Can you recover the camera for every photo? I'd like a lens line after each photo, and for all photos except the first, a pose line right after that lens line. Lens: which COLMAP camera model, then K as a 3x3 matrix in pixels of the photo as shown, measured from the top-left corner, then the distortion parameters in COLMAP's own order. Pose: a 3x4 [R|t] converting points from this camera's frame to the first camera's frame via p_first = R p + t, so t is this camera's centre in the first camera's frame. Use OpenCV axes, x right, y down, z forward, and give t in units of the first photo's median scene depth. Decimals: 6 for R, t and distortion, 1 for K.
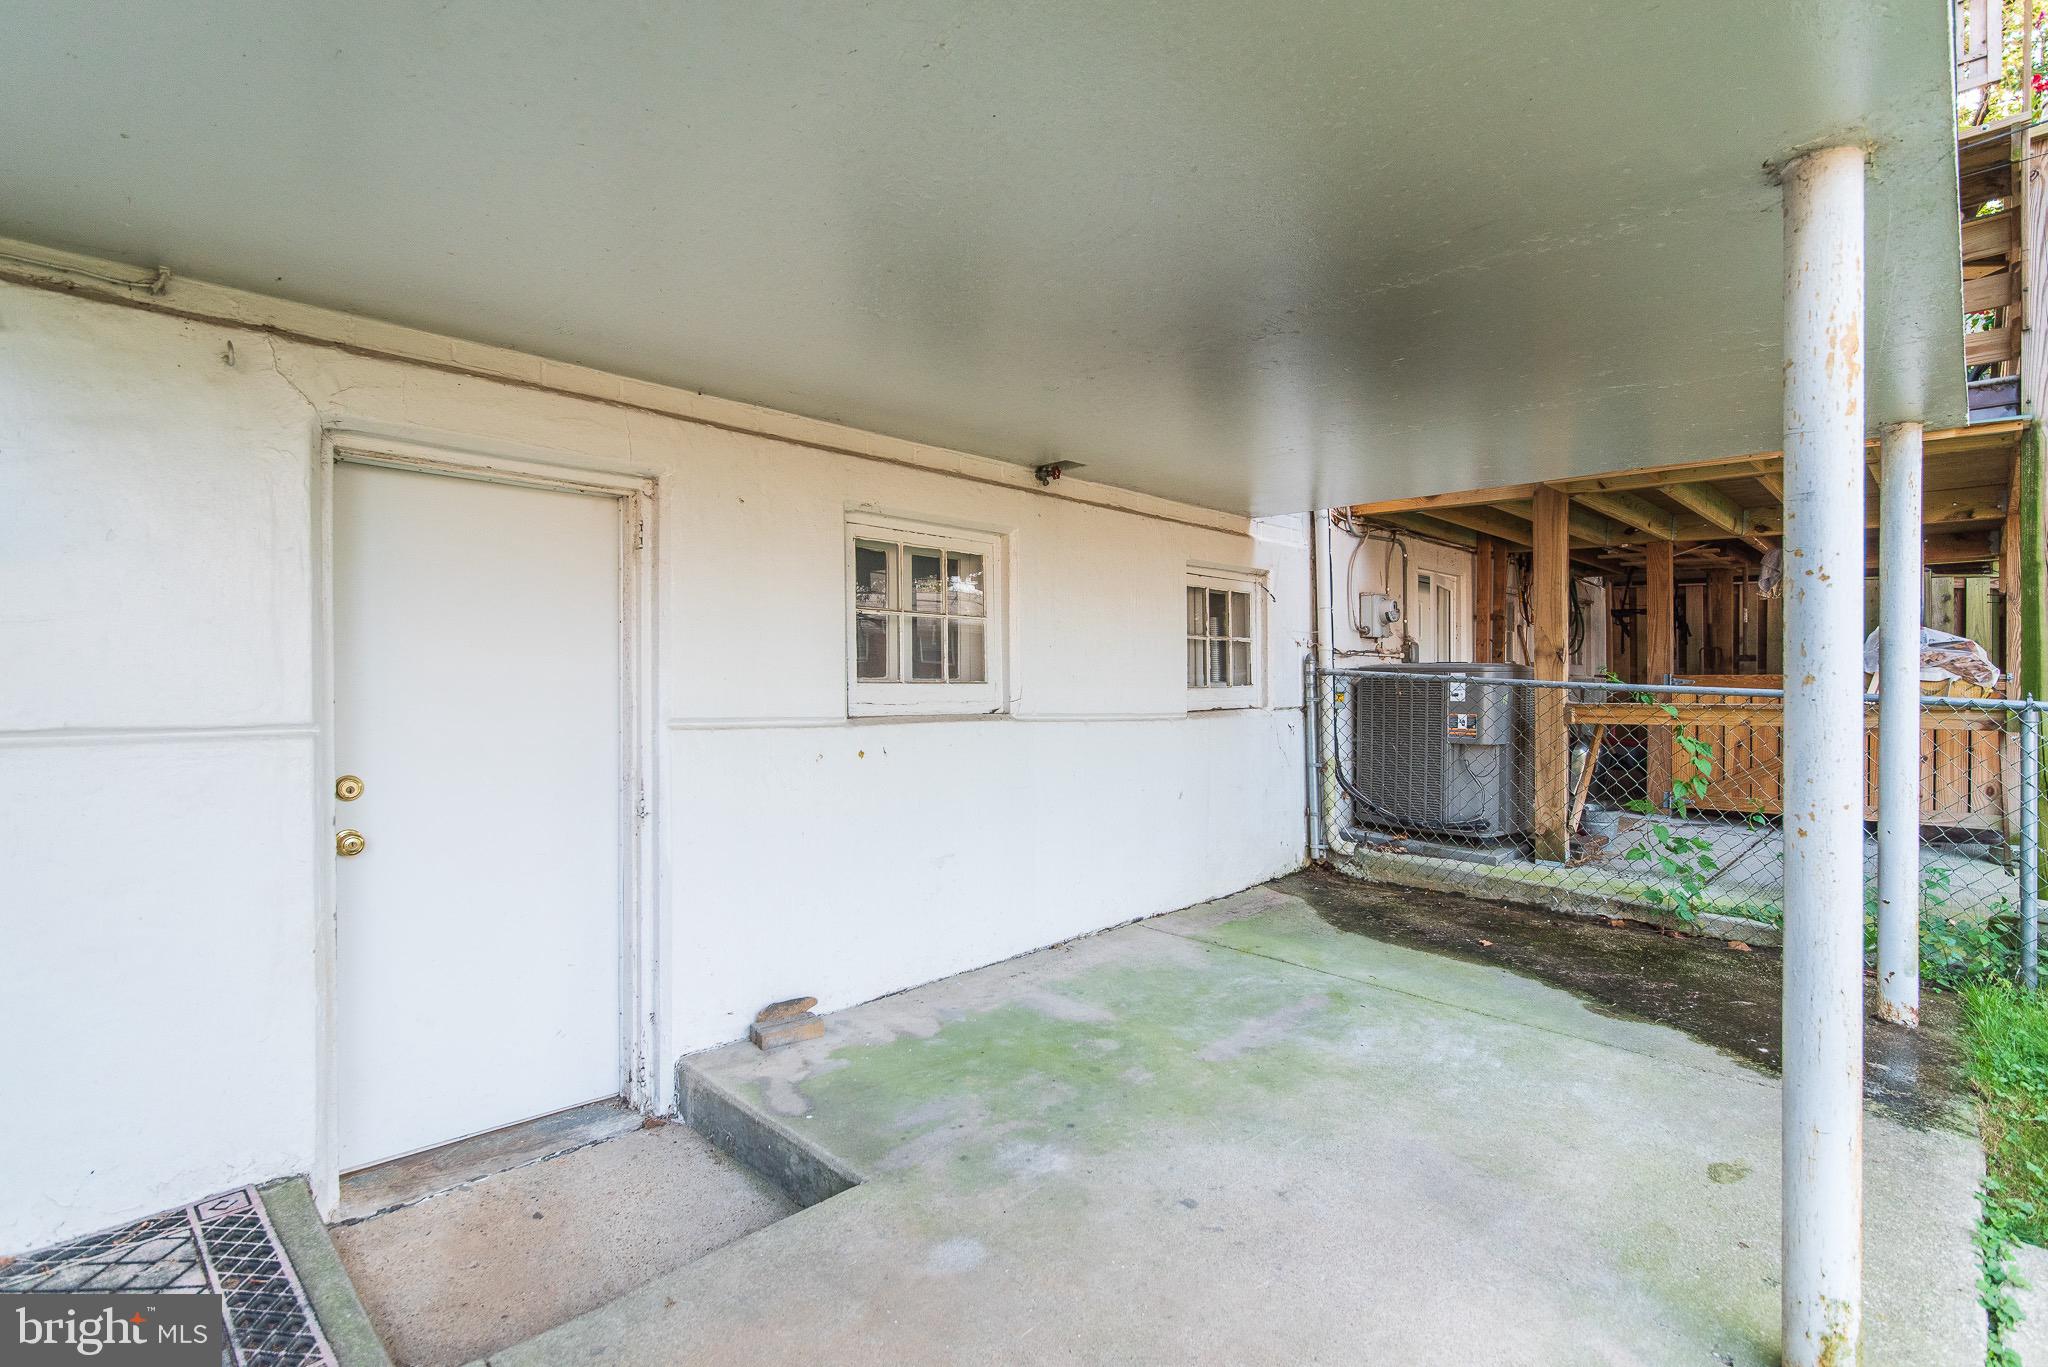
lens RADIAL K [[988.6, 0, 1021.2], [0, 988.6, 684.9], [0, 0, 1]] dist [-0.000429, -0.000165]
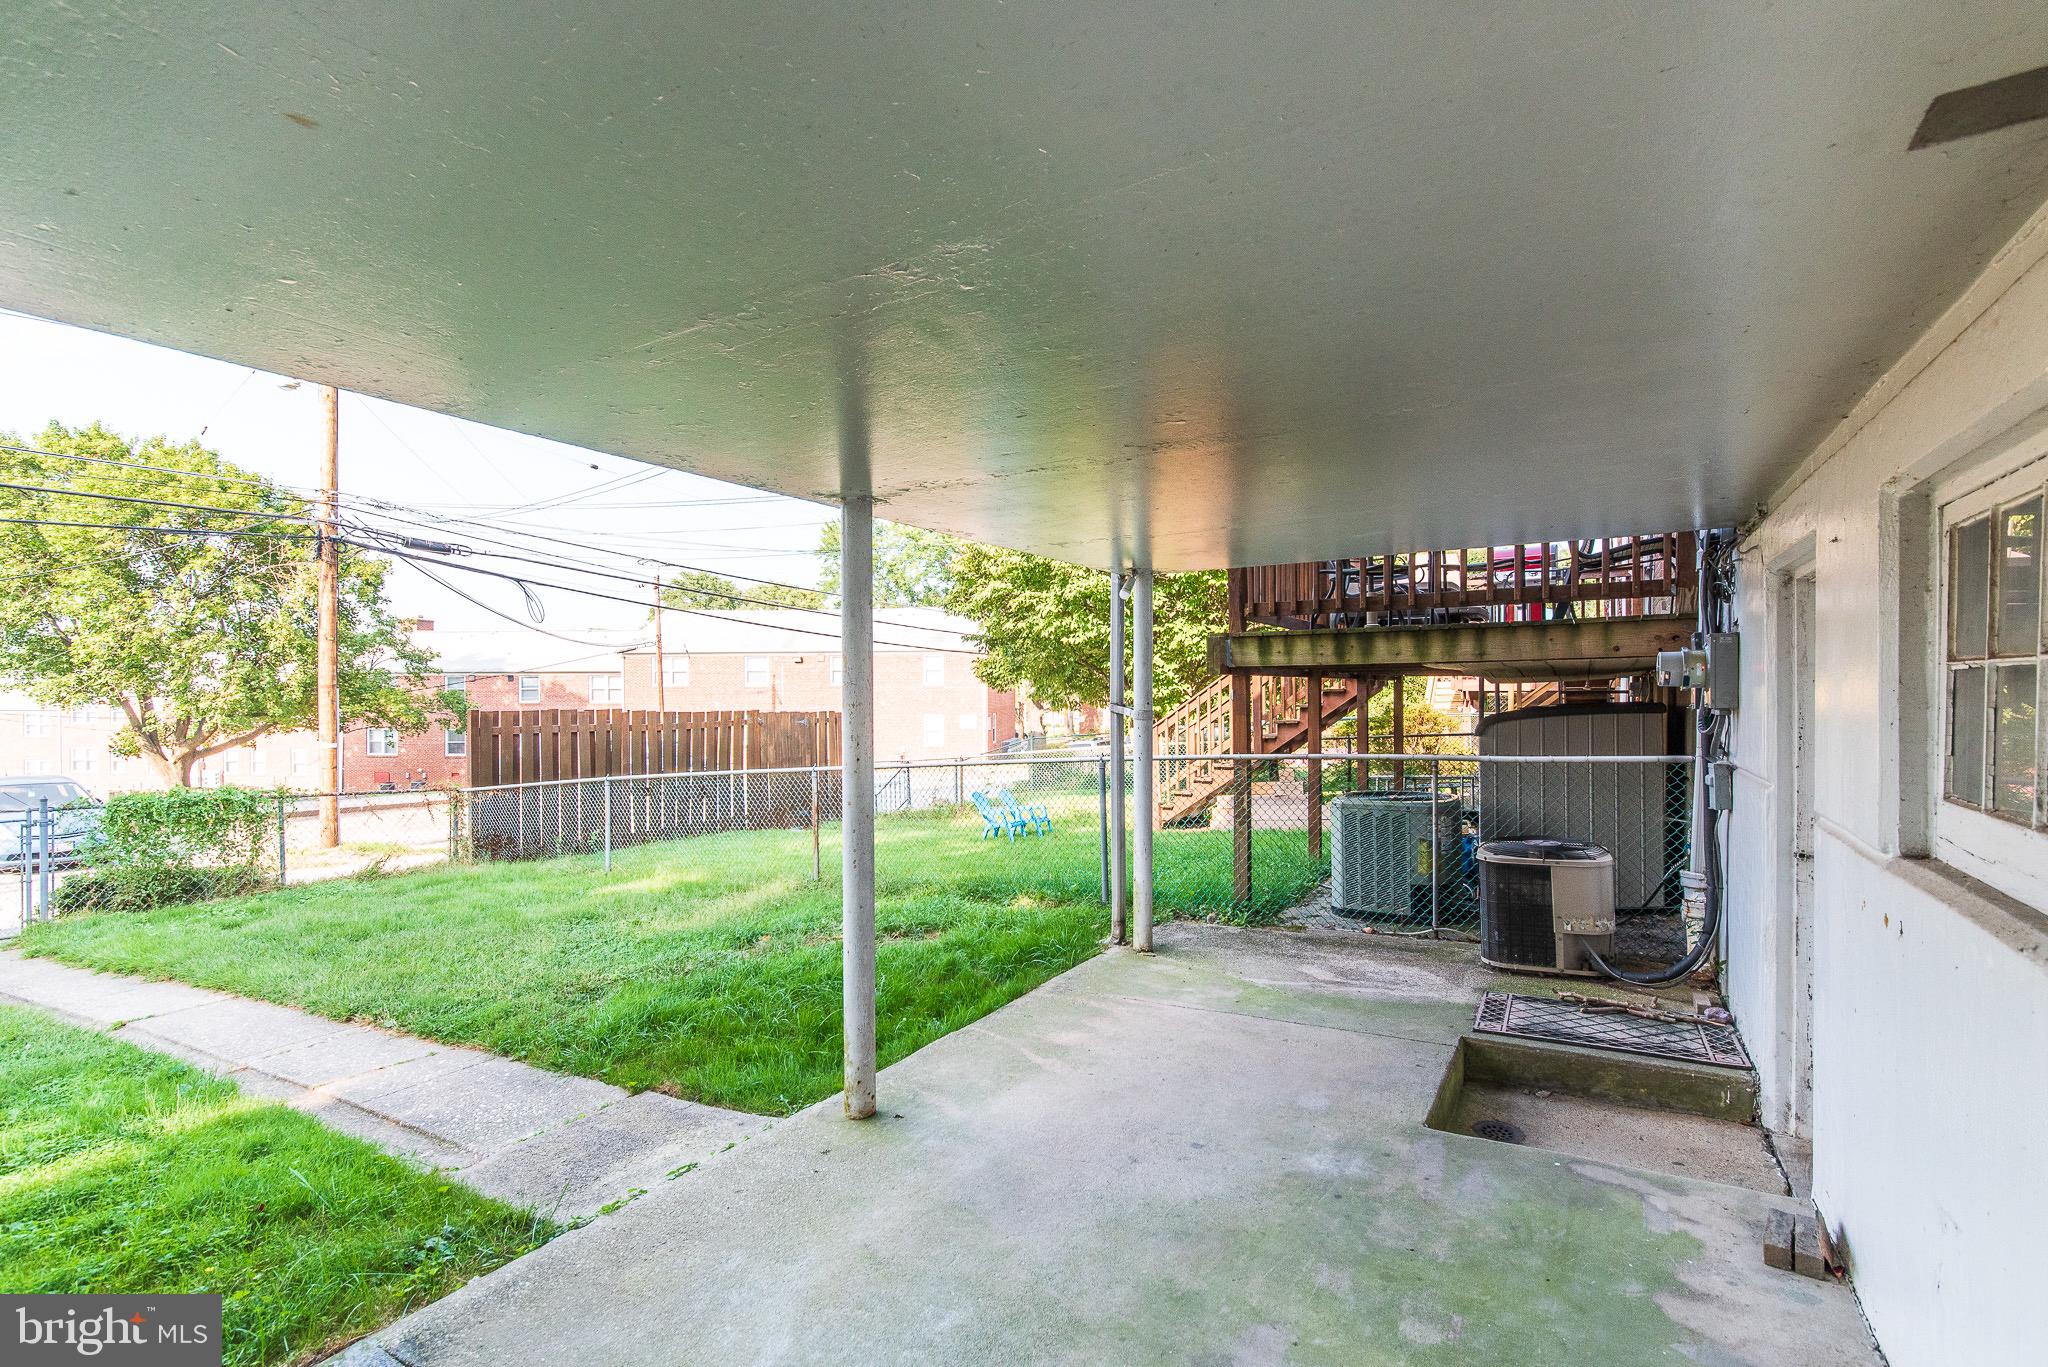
lens RADIAL K [[960.4, 0, 1028.8], [0, 960.4, 690.9], [0, 0, 1]] dist [-0.010896, 0.001037]
pose [[-0.970019, 0.004407, -0.242989, 0.555562], [0.003558, 0.999986, 0.003935, -0.080269], [0.243003, 0.002952, -0.970021, 1.738294]]
